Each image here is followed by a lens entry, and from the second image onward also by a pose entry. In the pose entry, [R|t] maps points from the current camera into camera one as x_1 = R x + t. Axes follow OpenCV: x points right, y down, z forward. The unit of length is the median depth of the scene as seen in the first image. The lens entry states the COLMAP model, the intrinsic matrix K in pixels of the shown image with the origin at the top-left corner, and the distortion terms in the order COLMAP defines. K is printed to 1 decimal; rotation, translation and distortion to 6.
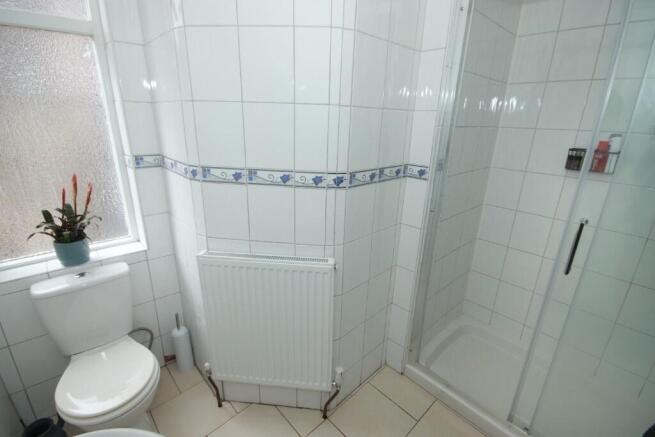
lens RADIAL K [[303.3, 0, 325.5], [0, 303.3, 221.6], [0, 0, 1]] dist [0.000077, 0.000129]
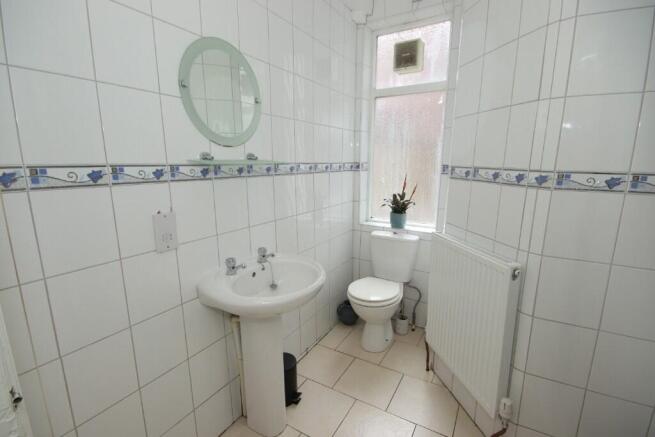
lens RADIAL K [[303.3, 0, 325.5], [0, 303.3, 221.6], [0, 0, 1]] dist [0.000077, 0.000129]
pose [[0.279199, 0.167616, -0.945491, 0.671214], [-0.305313, 0.949045, 0.078089, 0.101680], [0.910402, 0.266868, 0.316148, 0.133426]]
